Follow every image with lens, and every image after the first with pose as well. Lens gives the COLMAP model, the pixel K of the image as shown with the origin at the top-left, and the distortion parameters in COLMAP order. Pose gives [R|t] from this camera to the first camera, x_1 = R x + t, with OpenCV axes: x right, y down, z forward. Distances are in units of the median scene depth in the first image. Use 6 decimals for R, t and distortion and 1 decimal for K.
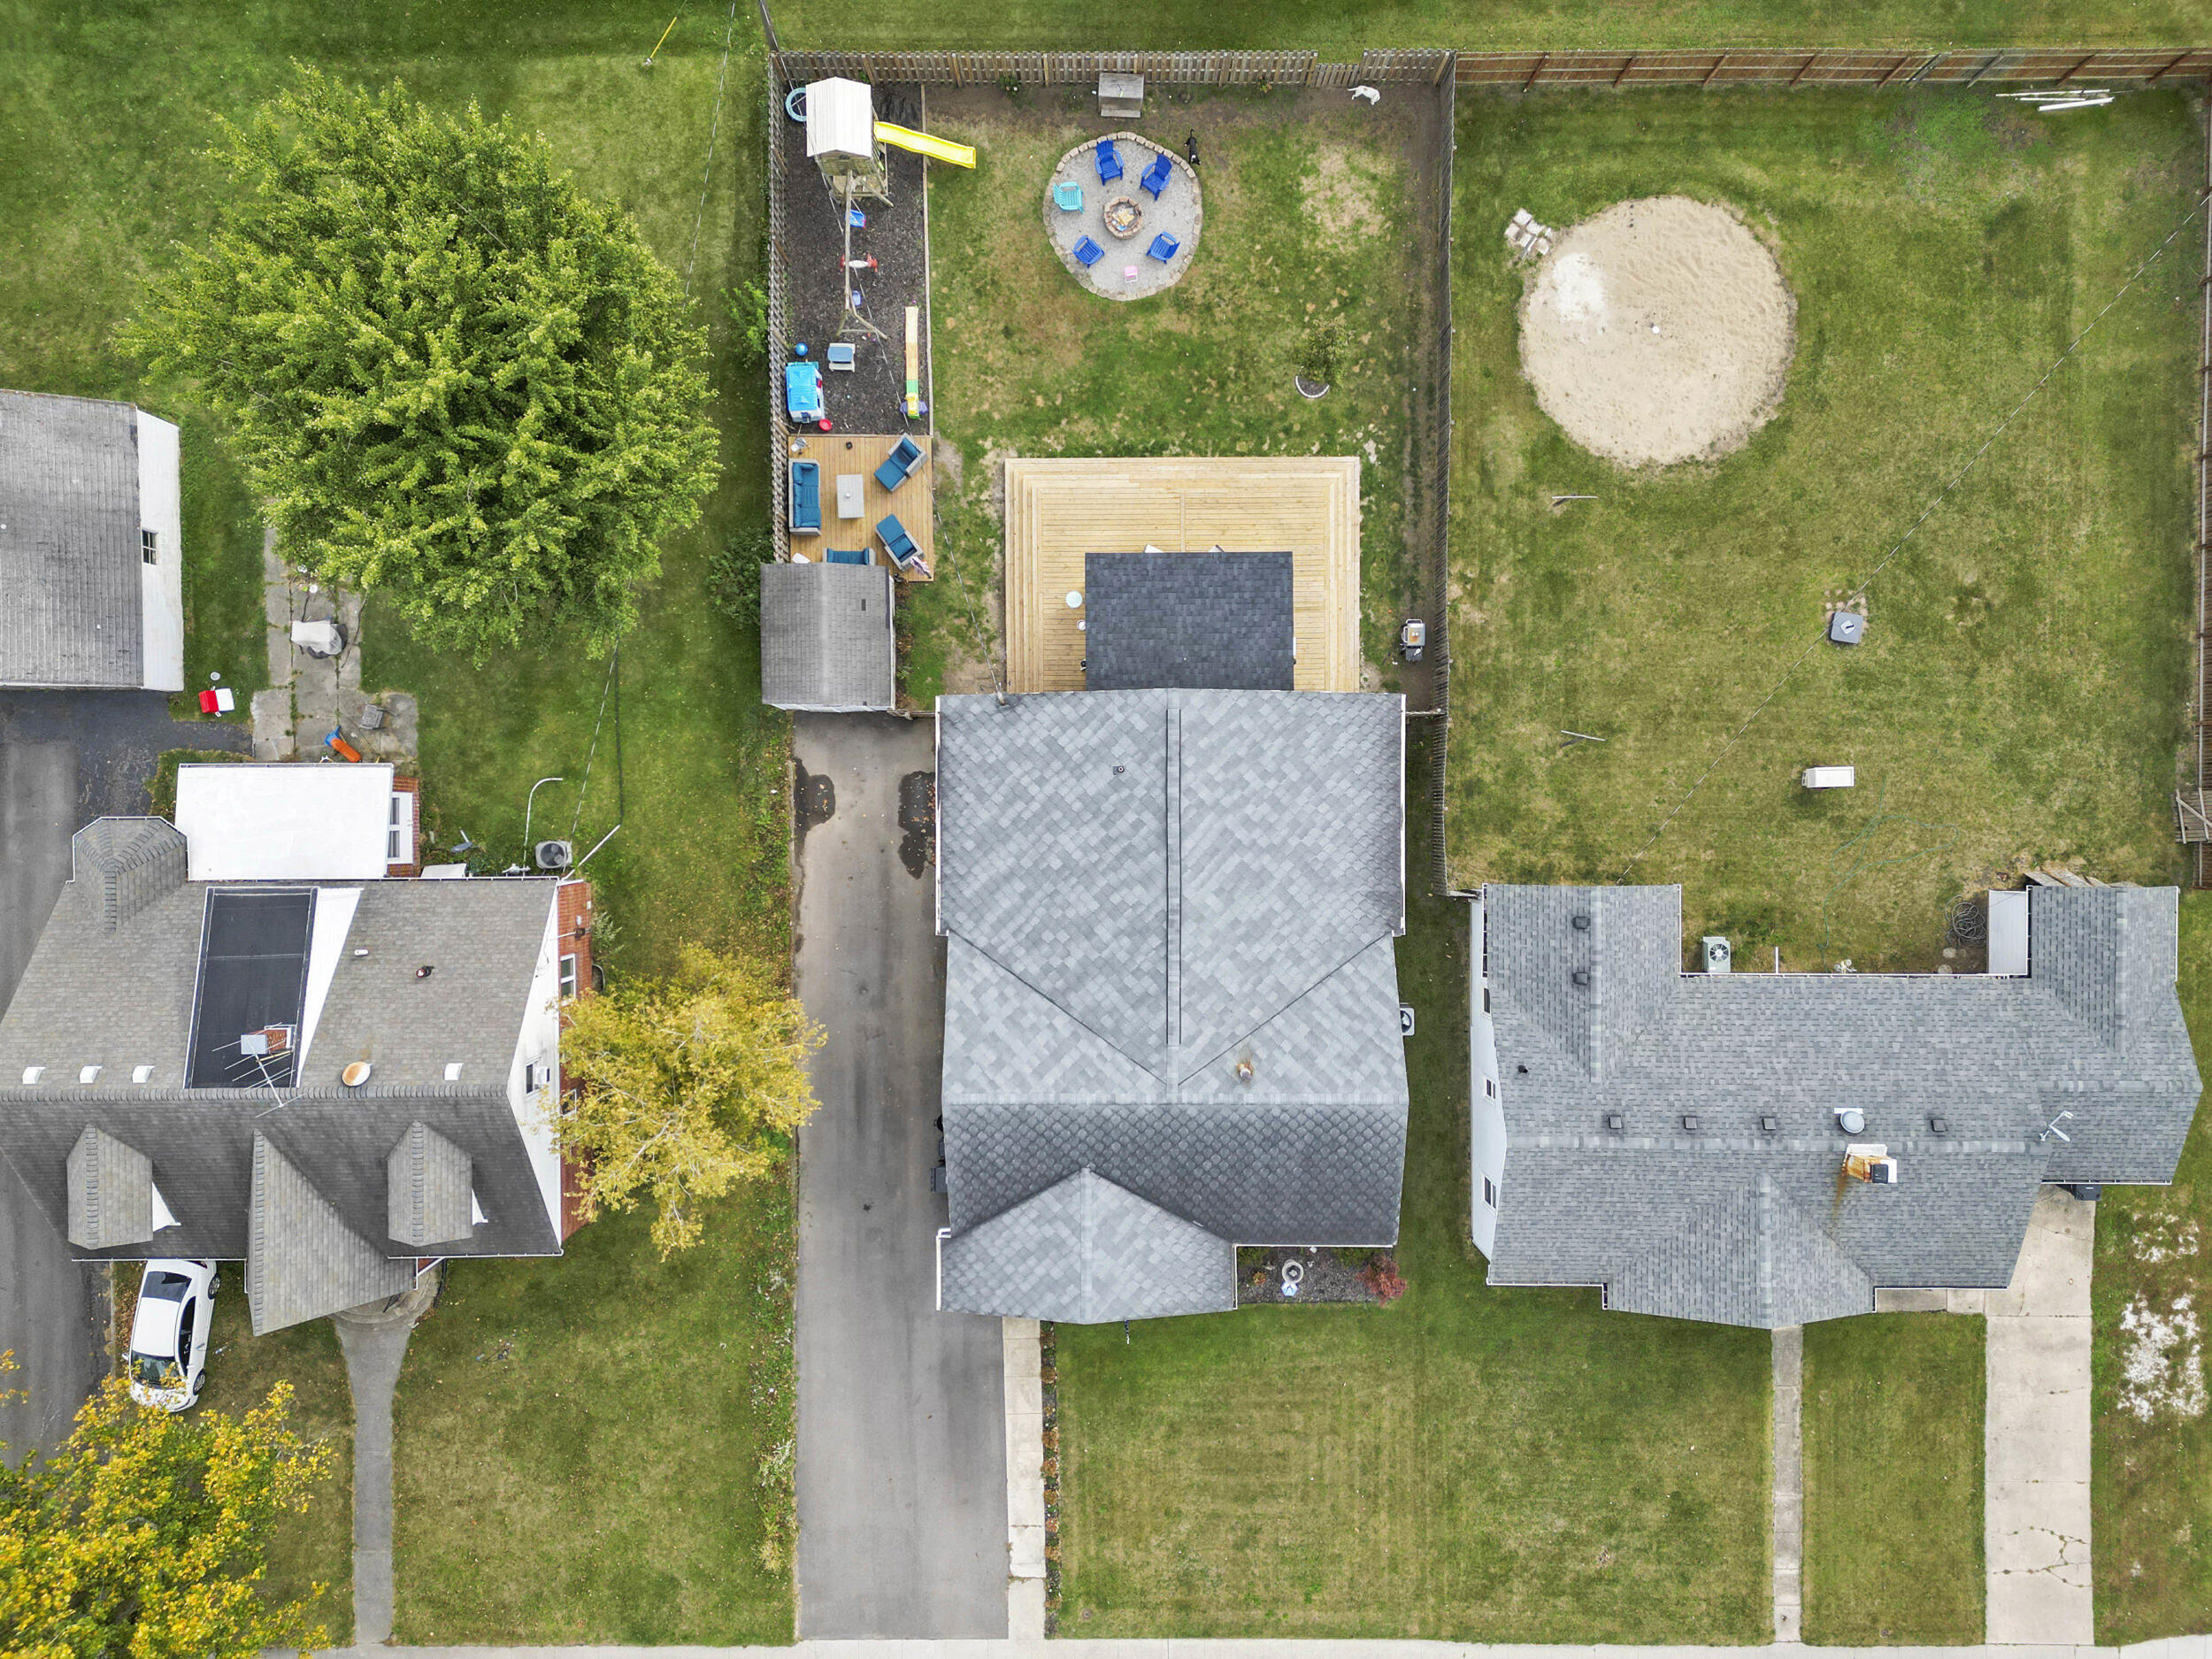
lens RADIAL K [[1556.5, 0, 1098.5], [0, 1556.5, 827.6], [0, 0, 1]] dist [0.058564, -0.048414]
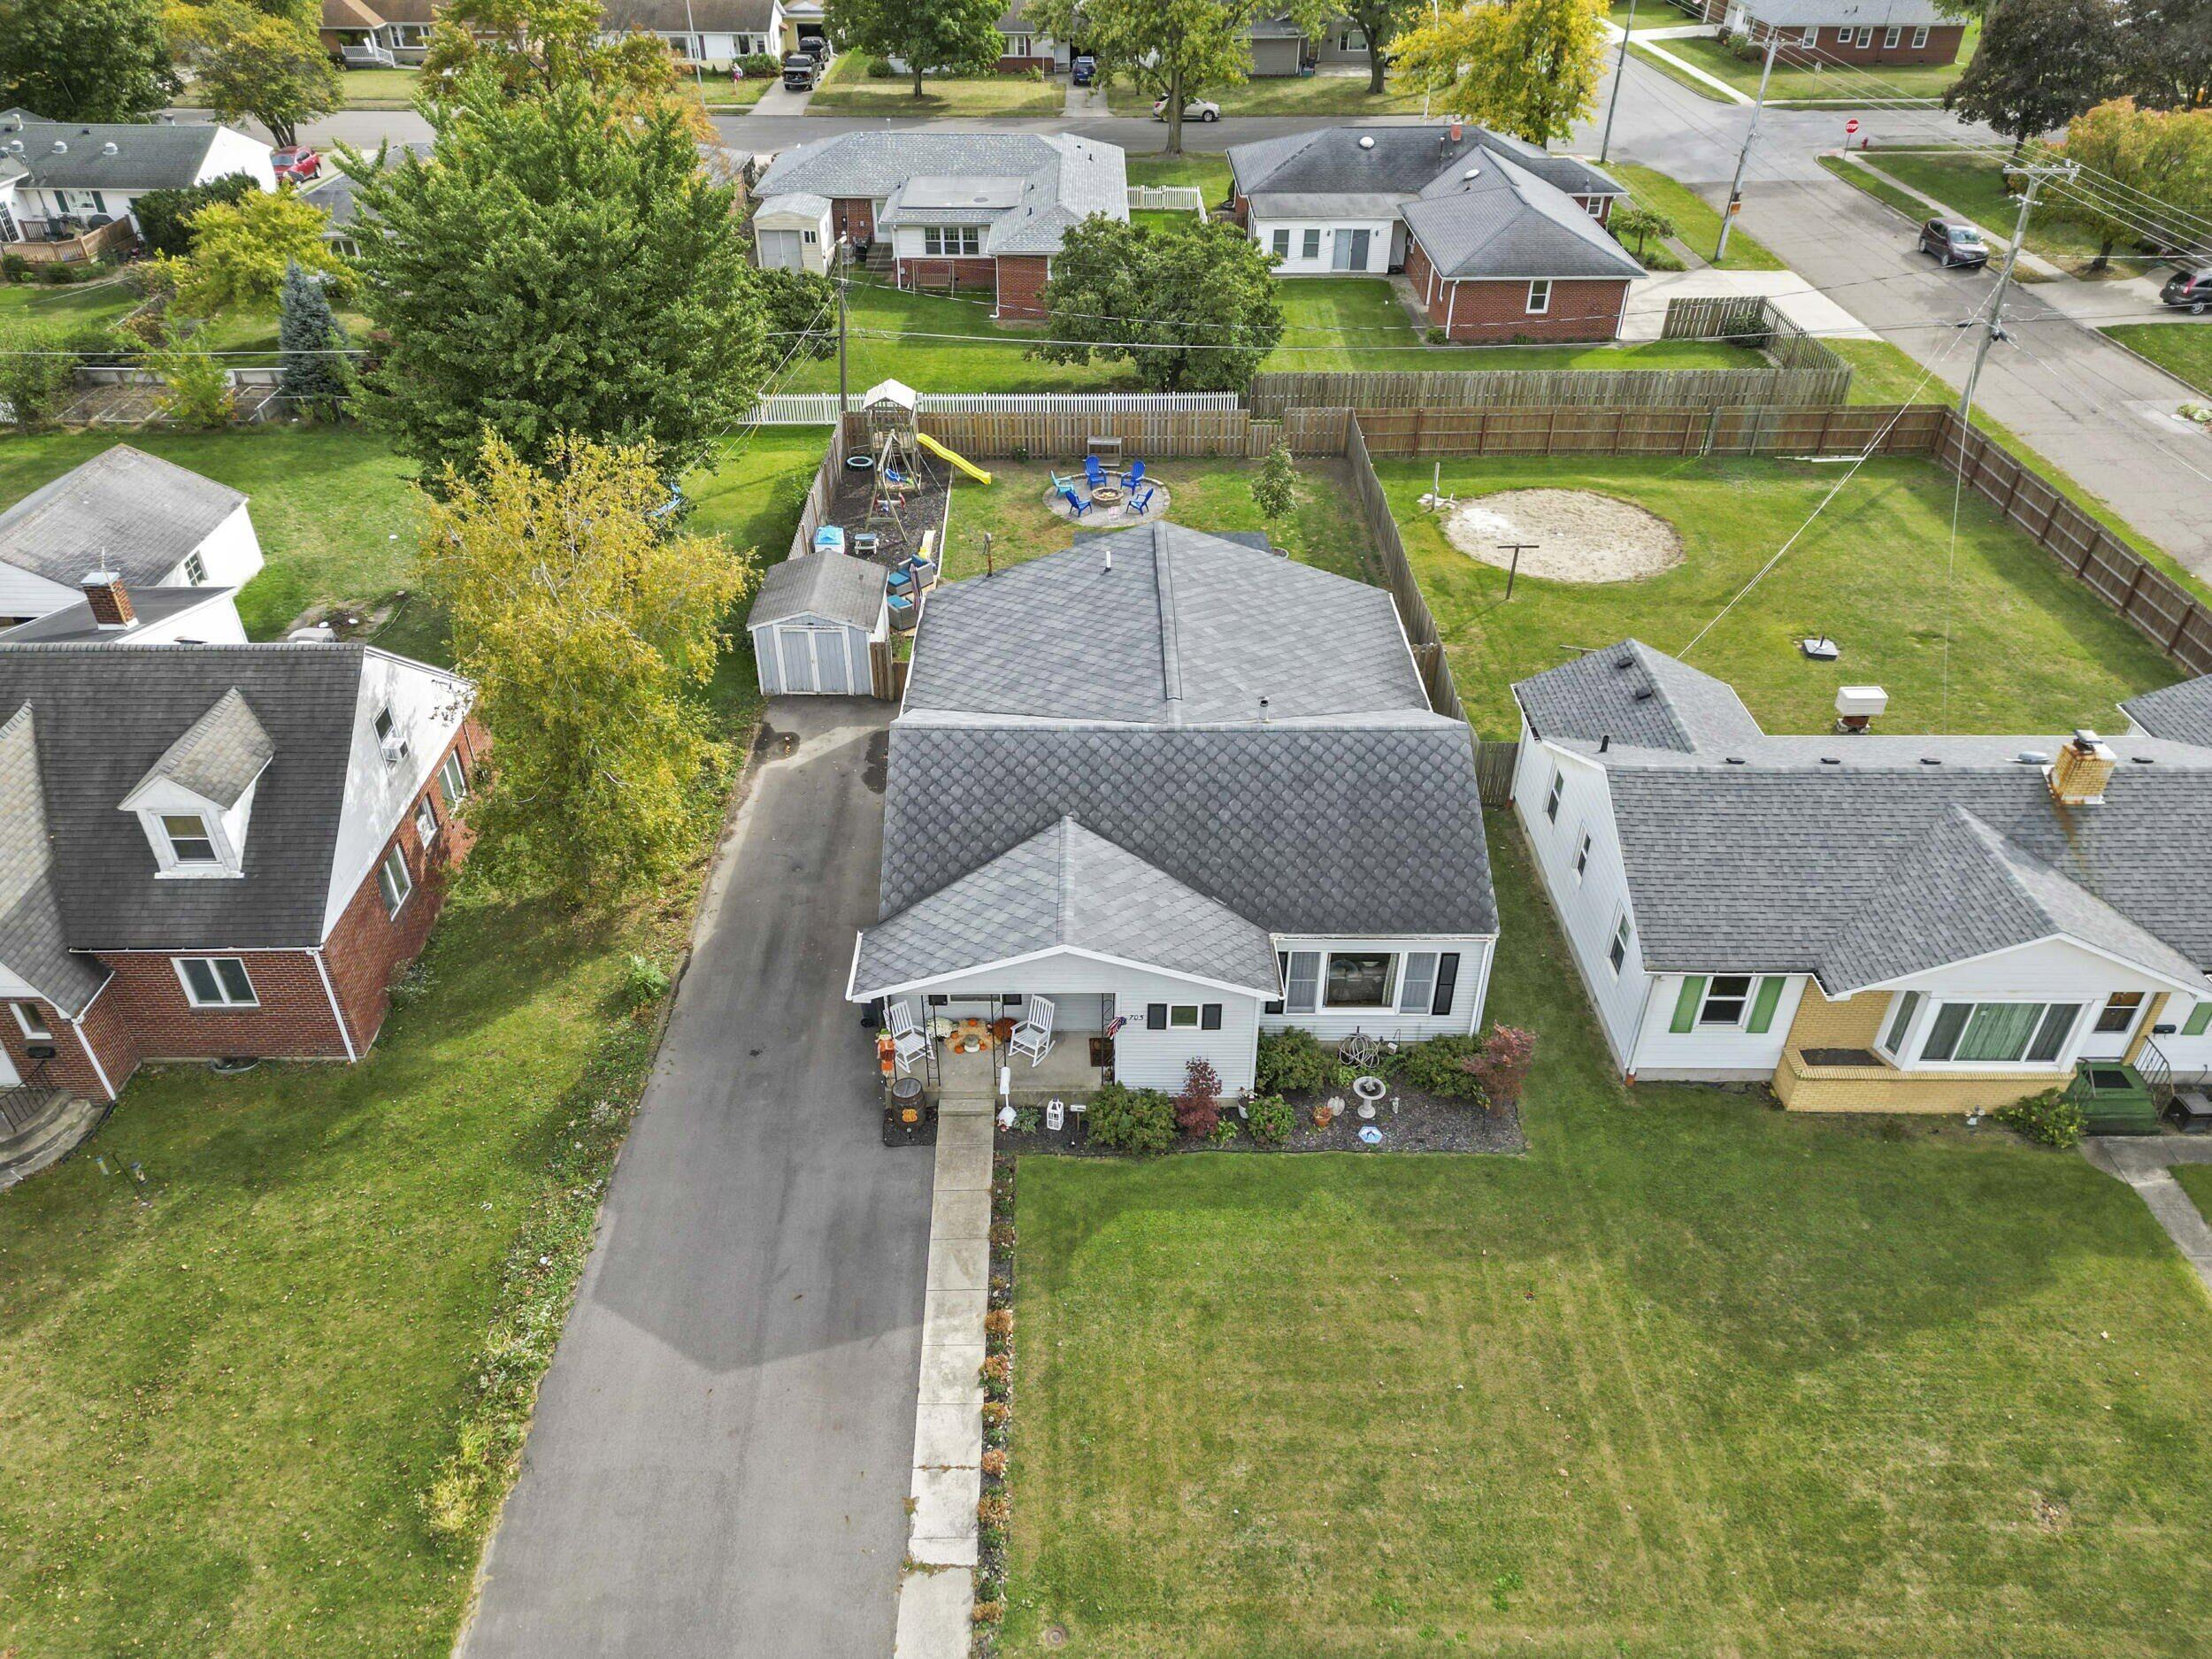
lens RADIAL K [[1556.5, 0, 1099.8], [0, 1556.5, 821.5], [0, 0, 1]] dist [0.058564, -0.048414]
pose [[0.999983, 0.000816, 0.005845, 0.003246], [0.004386, 0.560025, -0.828464, 0.772732], [-0.003950, 0.828475, 0.560012, 0.521489]]
